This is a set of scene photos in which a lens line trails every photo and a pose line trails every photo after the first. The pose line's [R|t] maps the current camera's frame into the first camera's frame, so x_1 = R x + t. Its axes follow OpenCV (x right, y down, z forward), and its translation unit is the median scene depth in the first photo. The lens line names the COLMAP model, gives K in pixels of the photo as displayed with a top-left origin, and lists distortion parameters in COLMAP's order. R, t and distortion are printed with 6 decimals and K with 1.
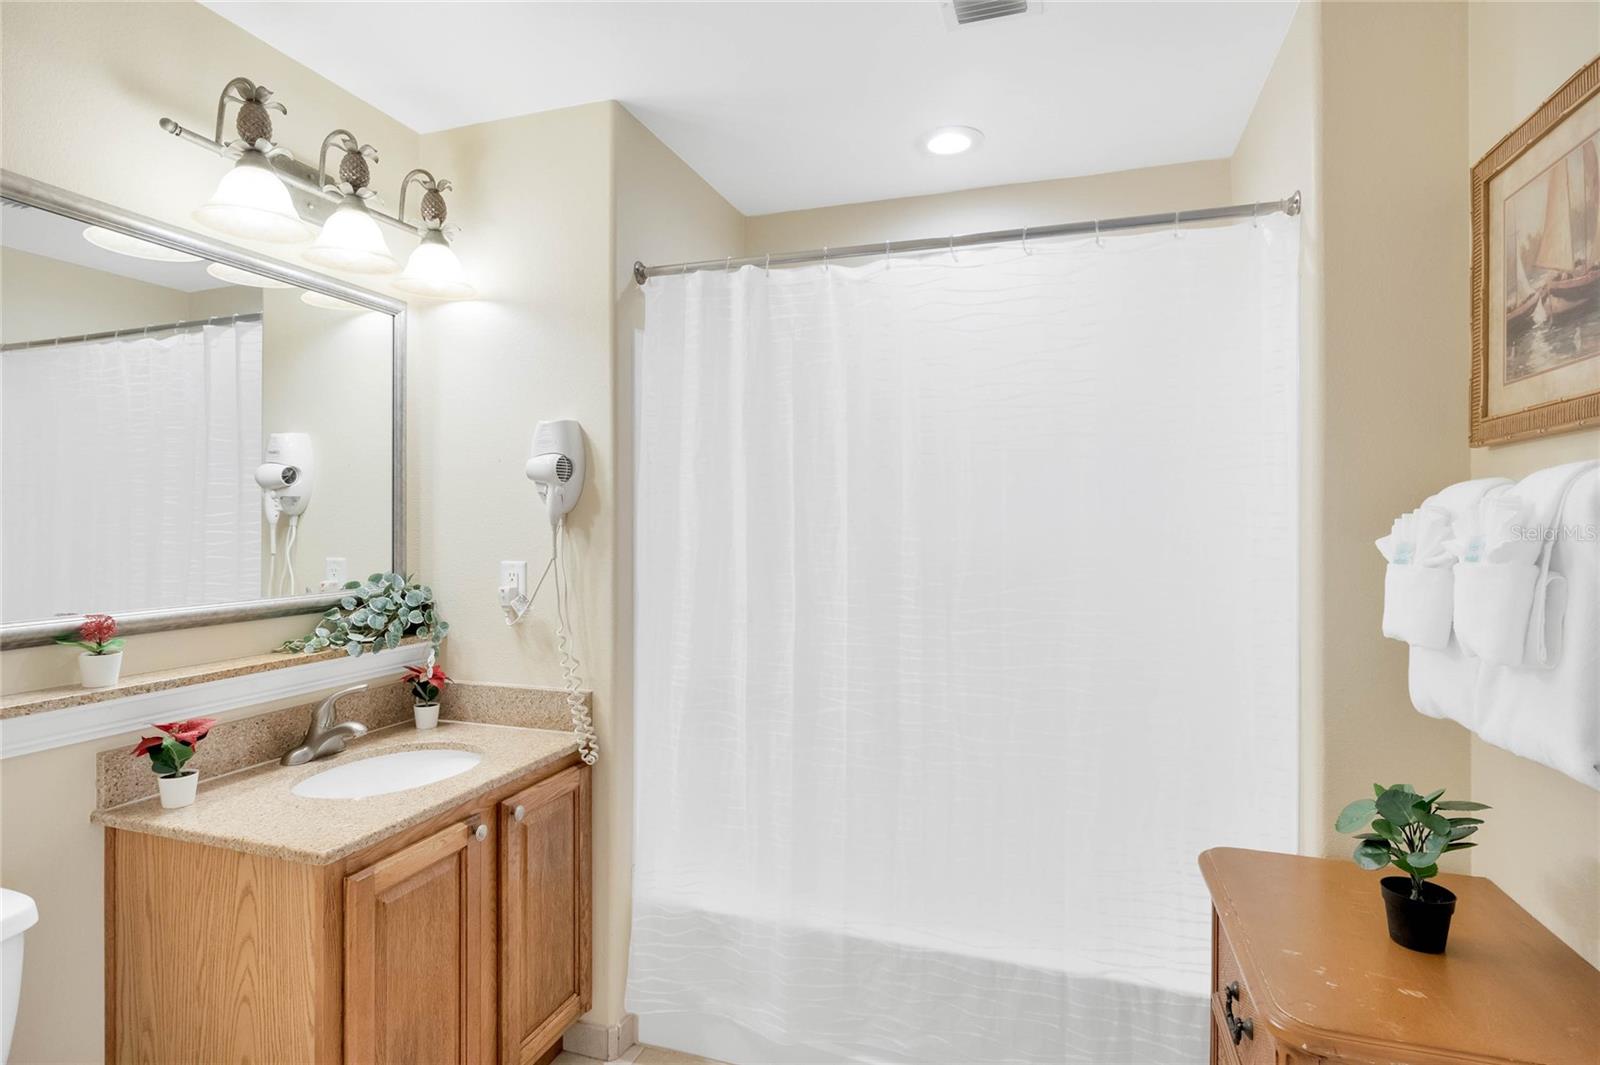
lens RADIAL K [[817.5, 0, 800.0], [0, 817.5, 532.5], [0, 0, 1]] dist [-0.004508, -0.000530]
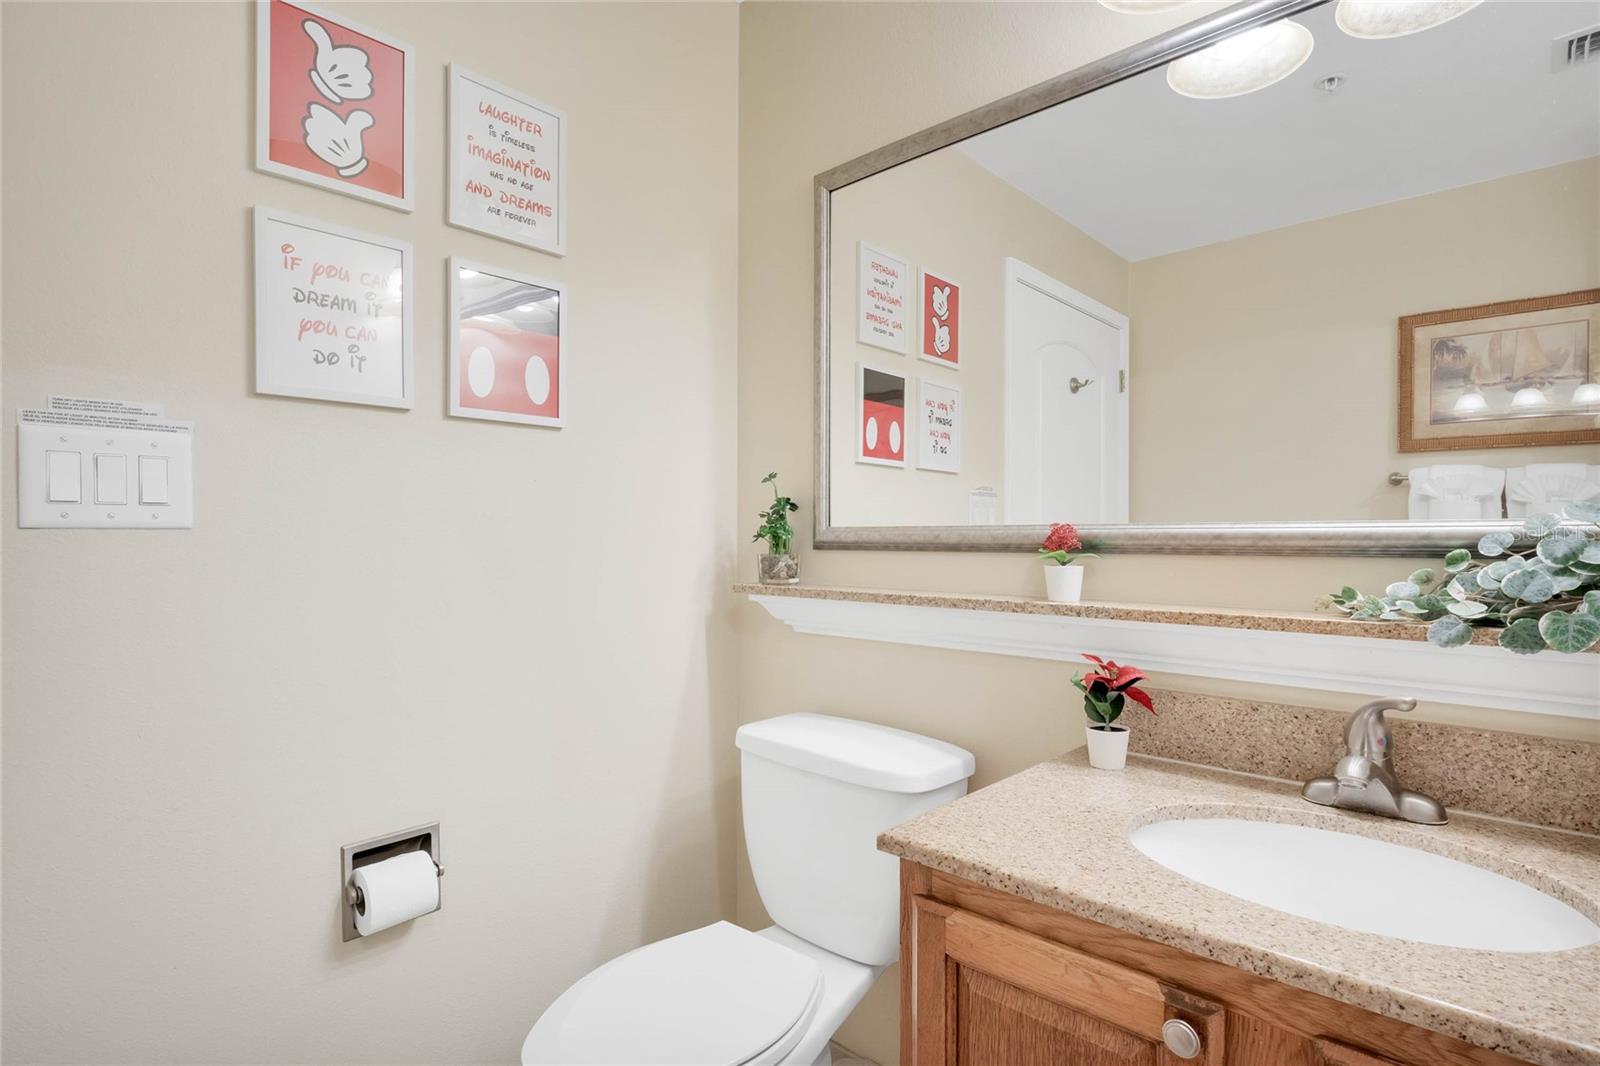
lens RADIAL K [[817.5, 0, 800.0], [0, 817.5, 533.0], [0, 0, 1]] dist [-0.004508, -0.000530]
pose [[-0.413856, -0.009295, -0.910295, 0.078140], [-0.016404, 0.999862, -0.002751, 0.097941], [0.910195, 0.013794, -0.413951, 0.912159]]
